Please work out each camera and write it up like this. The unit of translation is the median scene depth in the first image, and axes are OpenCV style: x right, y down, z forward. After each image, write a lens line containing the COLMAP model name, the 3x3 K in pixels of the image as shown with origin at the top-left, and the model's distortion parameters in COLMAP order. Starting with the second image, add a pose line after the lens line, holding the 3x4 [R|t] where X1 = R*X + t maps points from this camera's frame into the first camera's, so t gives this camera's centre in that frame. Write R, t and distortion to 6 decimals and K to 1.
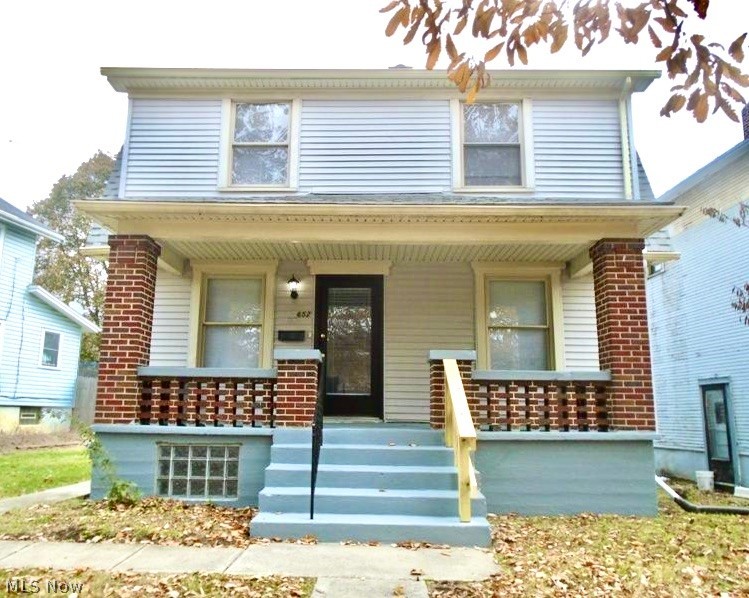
lens RADIAL K [[602.0, 0, 374.0], [0, 602.0, 301.8], [0, 0, 1]] dist [-0.000018, 0.000408]
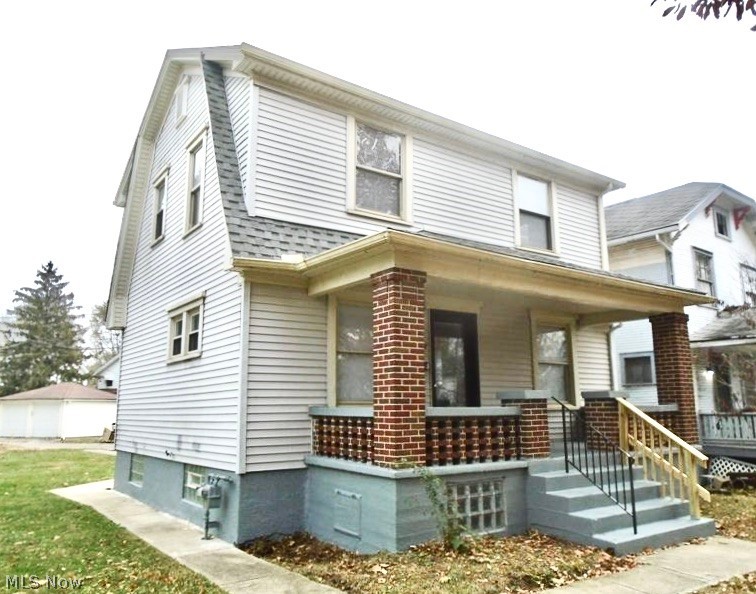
lens RADIAL K [[607.5, 0, 378.7], [0, 607.5, 293.9], [0, 0, 1]] dist [-0.002041, -0.002282]
pose [[0.794654, 0.090994, 0.600204, -1.043578], [-0.090479, 0.995412, -0.031118, -0.038442], [-0.600282, -0.029578, 0.799241, 0.254289]]
